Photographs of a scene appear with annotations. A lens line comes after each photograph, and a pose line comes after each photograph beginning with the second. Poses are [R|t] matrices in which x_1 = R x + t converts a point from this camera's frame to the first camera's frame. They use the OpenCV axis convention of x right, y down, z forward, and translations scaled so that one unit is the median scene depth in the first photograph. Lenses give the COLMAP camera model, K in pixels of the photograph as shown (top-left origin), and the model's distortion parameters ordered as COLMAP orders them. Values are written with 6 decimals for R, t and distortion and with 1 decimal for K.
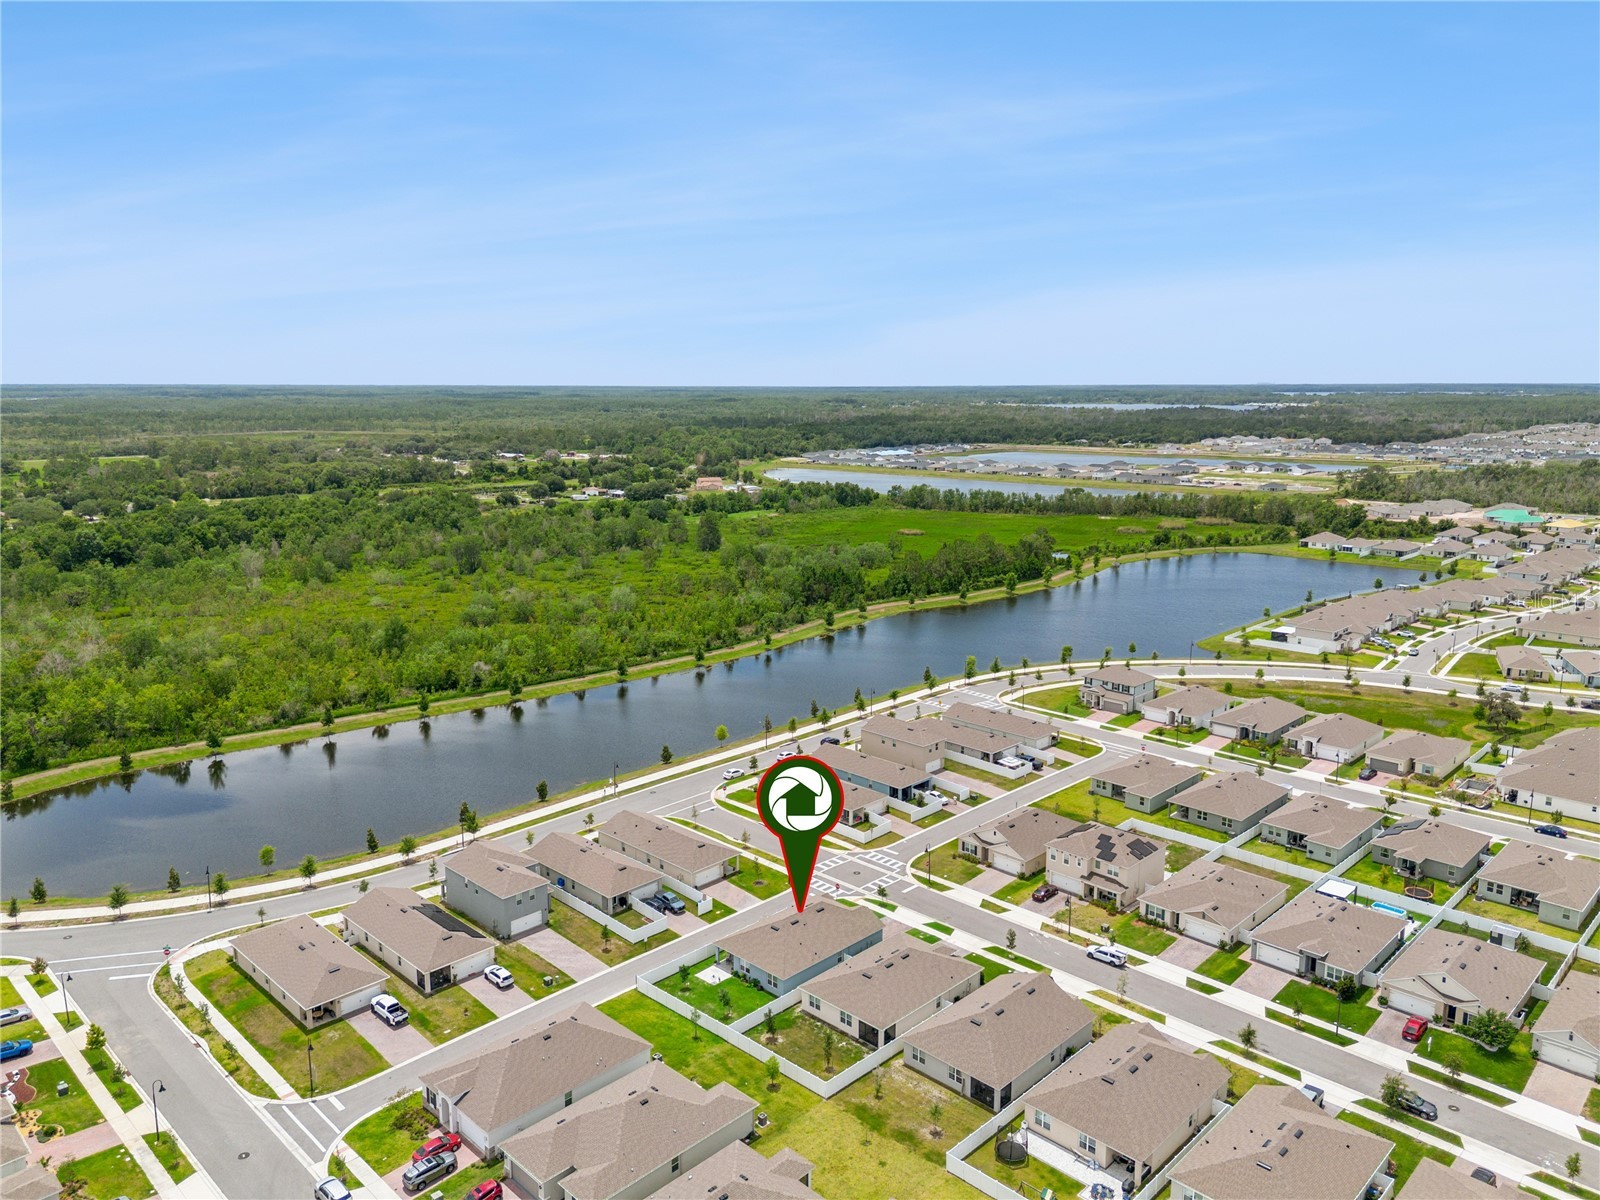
lens RADIAL K [[1143.7, 0, 792.1], [0, 1143.7, 594.7], [0, 0, 1]] dist [0.056524, -0.041467]
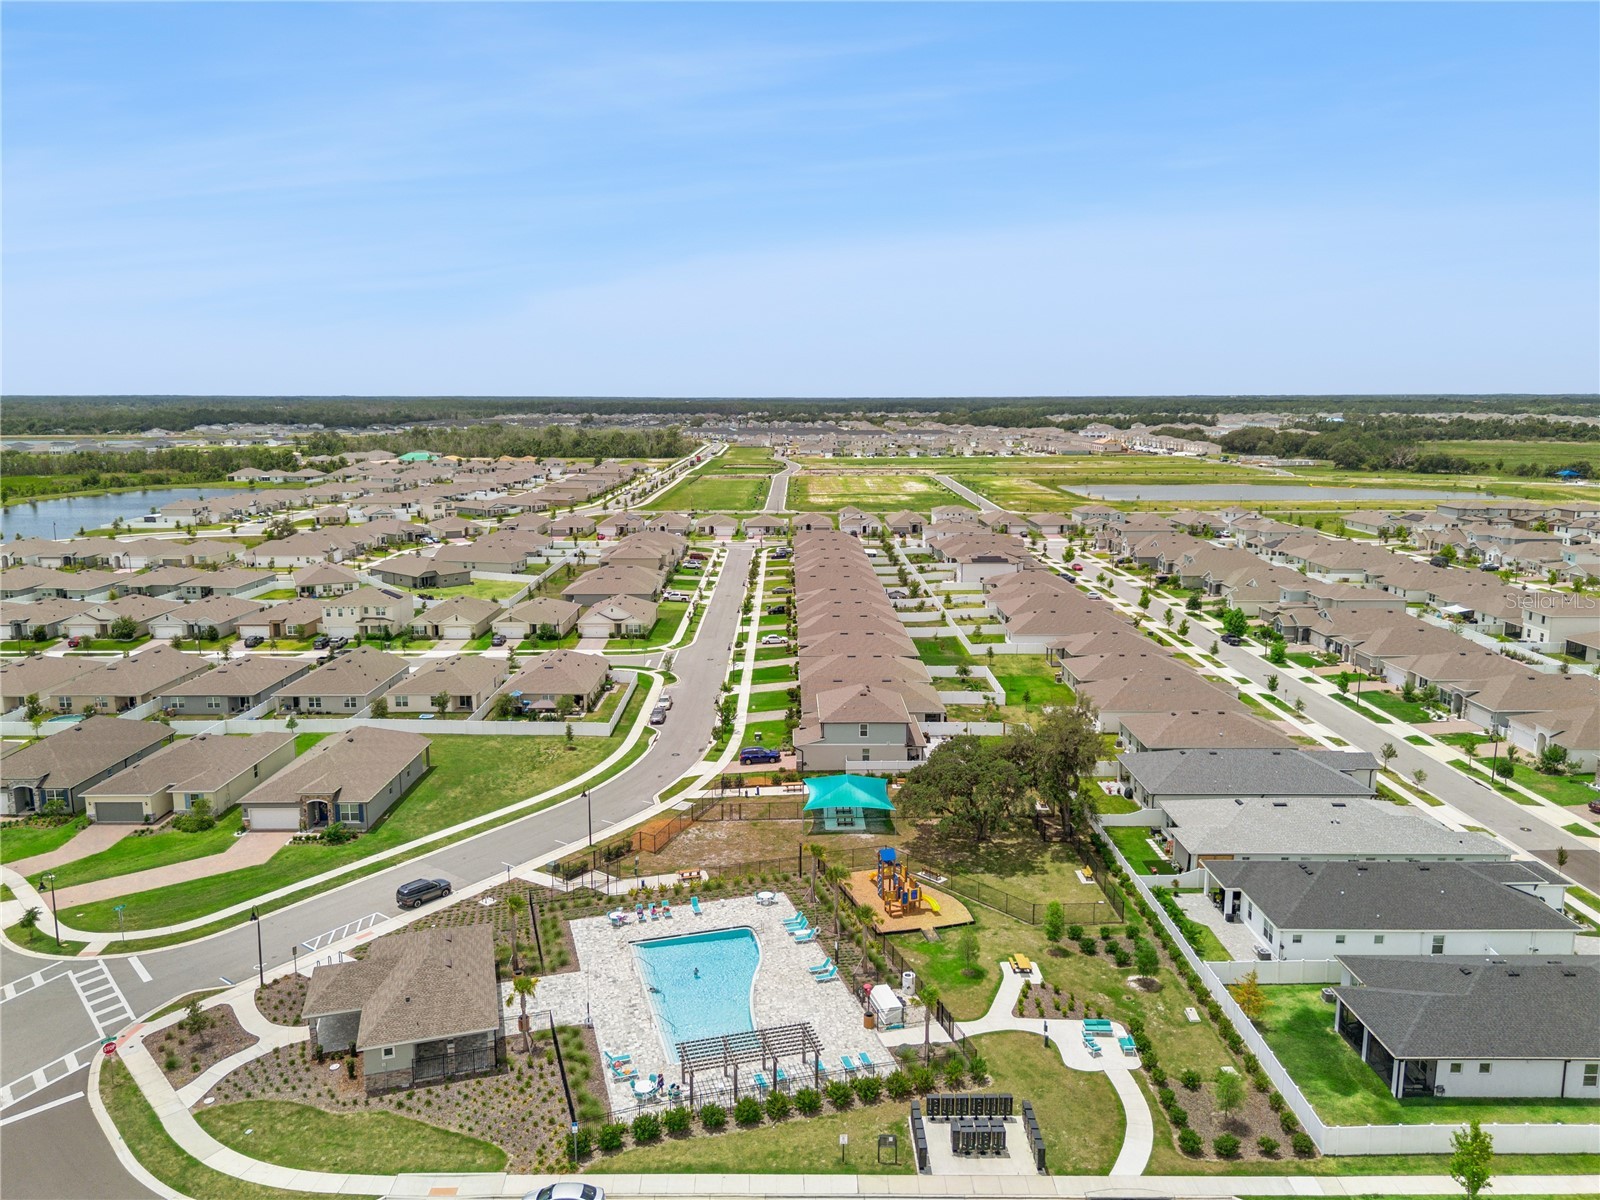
lens RADIAL K [[1130.0, 0, 800.0], [0, 1130.0, 600.0], [0, 0, 1]] dist [0.070313, -0.074235]
pose [[0.709844, -0.126296, 0.692943, 0.042379], [0.130110, 0.990374, 0.047223, 0.099150], [-0.692238, 0.056638, 0.719444, -0.212278]]
